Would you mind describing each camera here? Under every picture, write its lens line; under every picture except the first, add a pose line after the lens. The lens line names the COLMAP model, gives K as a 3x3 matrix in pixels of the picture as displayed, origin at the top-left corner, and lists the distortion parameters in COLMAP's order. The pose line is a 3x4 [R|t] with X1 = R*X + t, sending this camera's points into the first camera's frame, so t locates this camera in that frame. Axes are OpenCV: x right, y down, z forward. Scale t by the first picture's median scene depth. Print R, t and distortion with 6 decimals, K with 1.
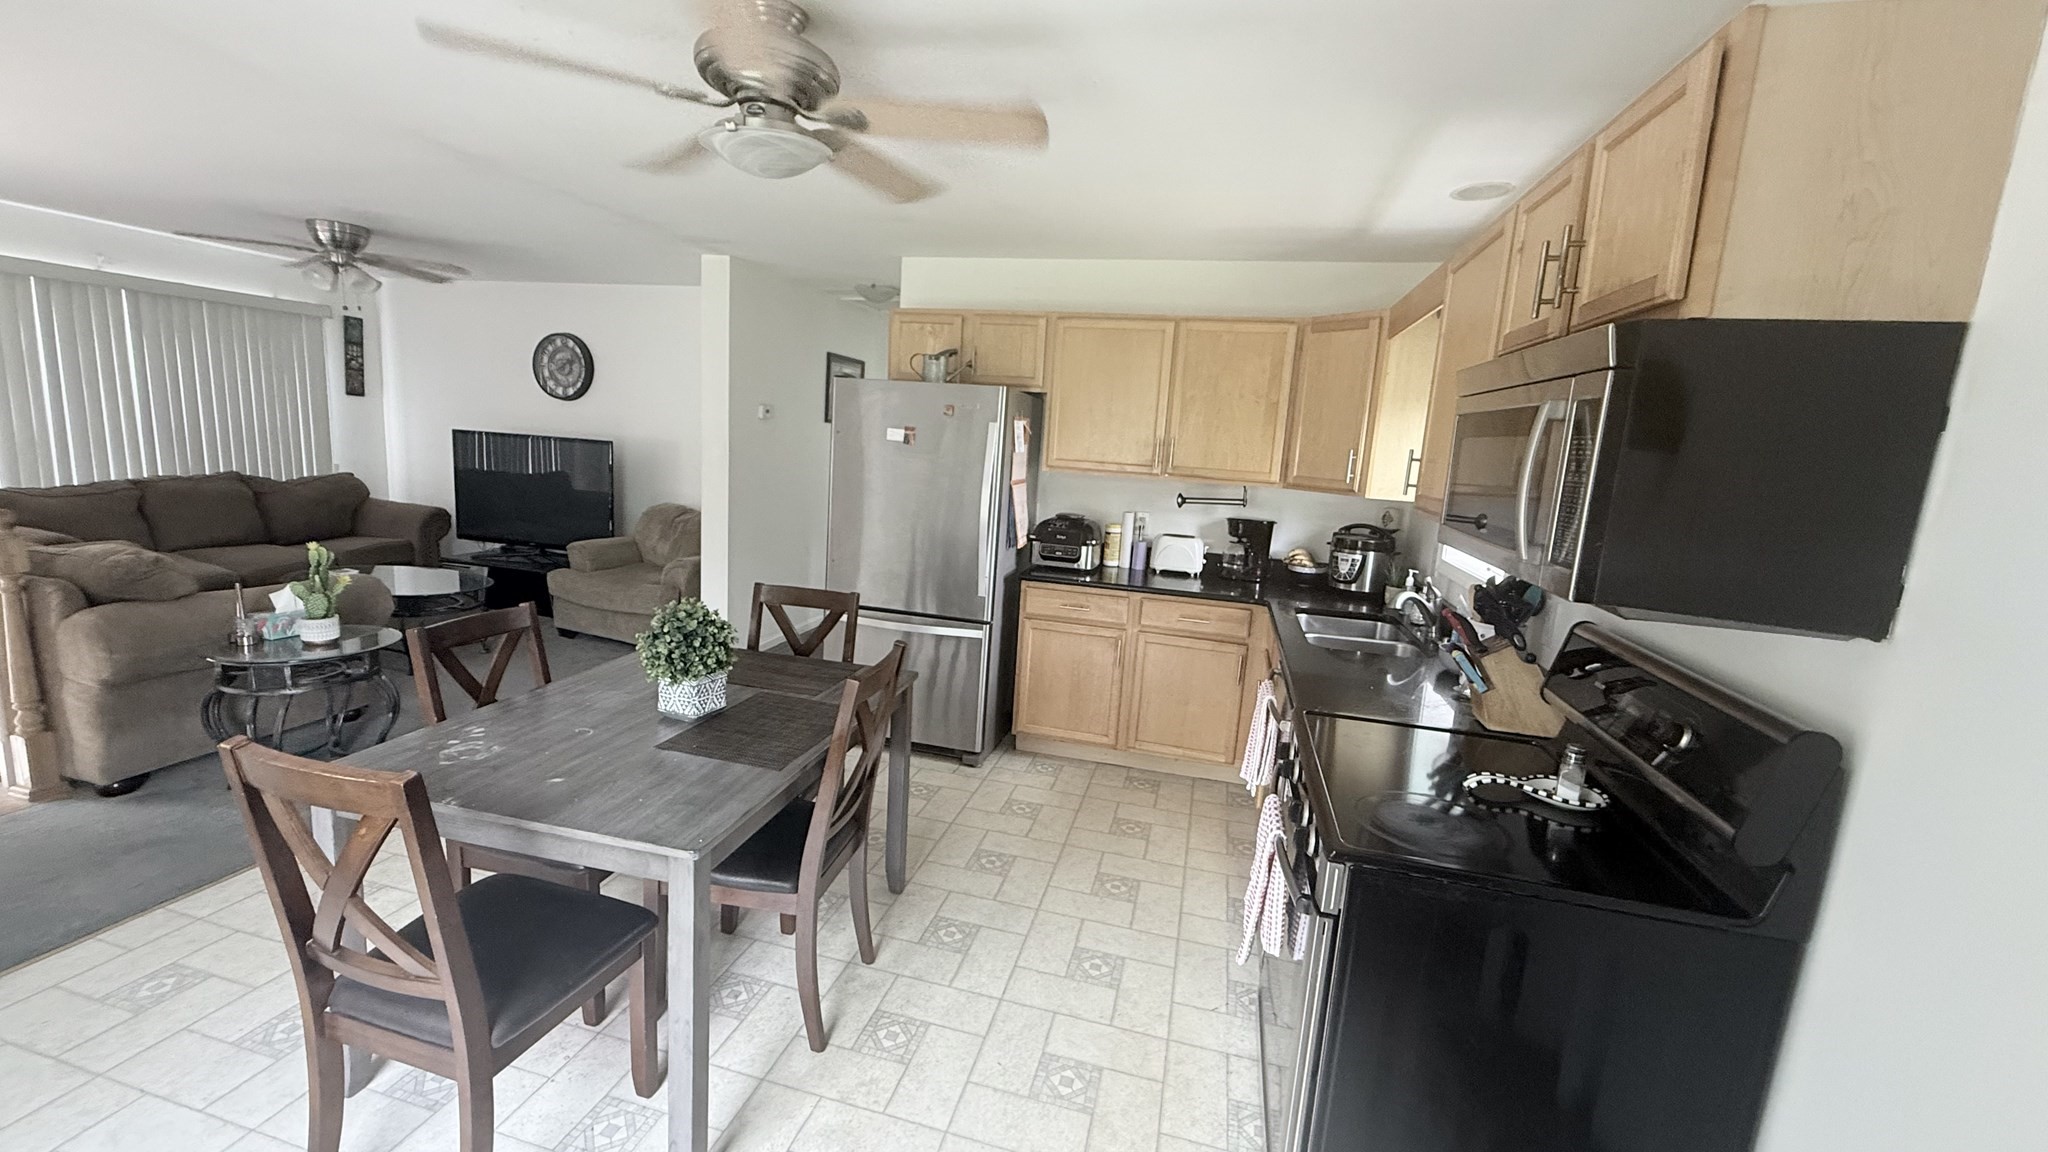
lens RADIAL K [[812.8, 0, 1015.7], [0, 812.8, 569.7], [0, 0, 1]] dist [0.000646, -0.000066]
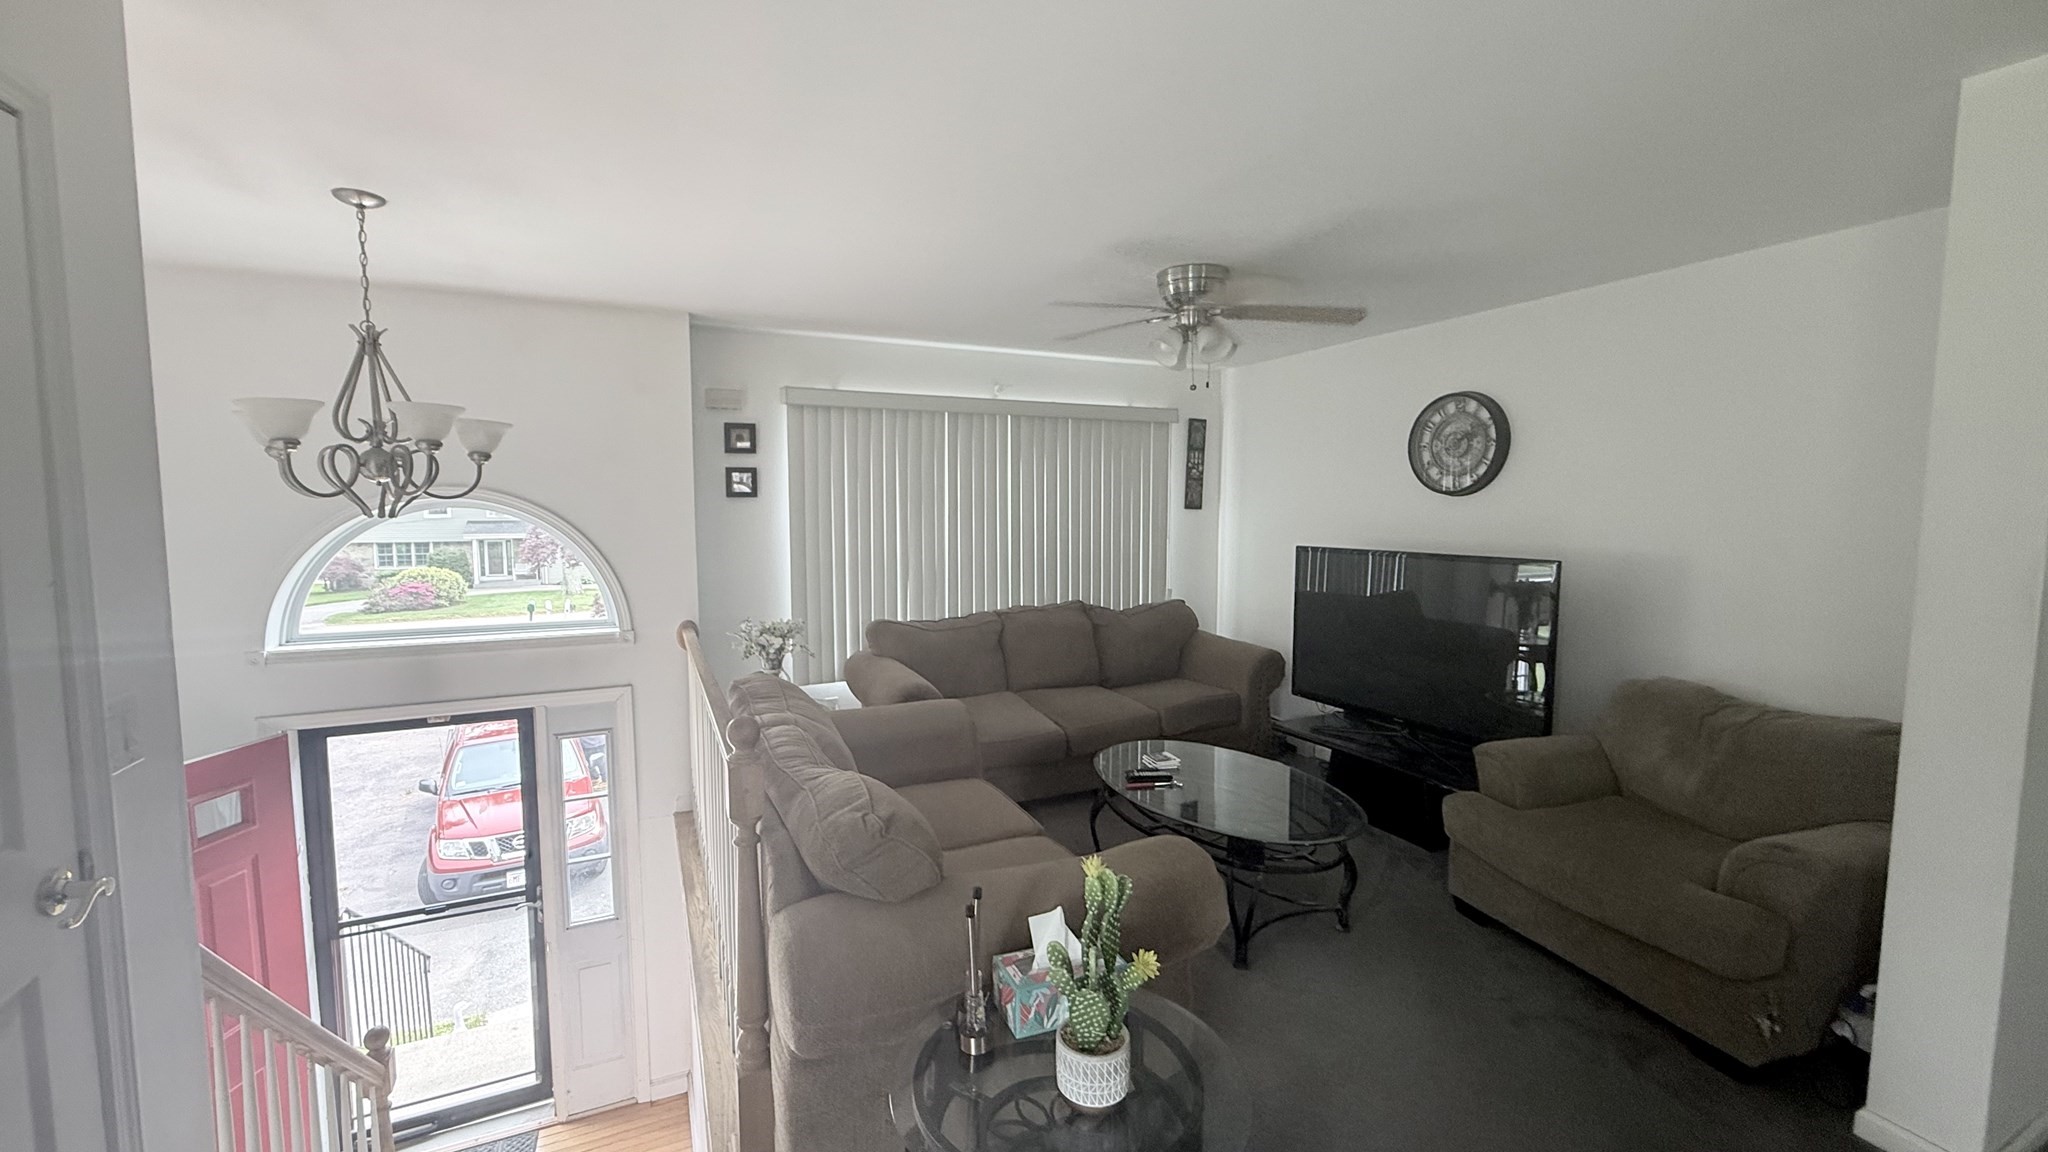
lens RADIAL K [[812.8, 0, 1015.7], [0, 812.8, 569.7], [0, 0, 1]] dist [0.000646, -0.000066]
pose [[0.632343, -0.004025, -0.774678, -0.283894], [-0.086628, 0.993347, -0.075873, -0.073627], [0.769830, 0.115087, 0.627788, 0.346283]]
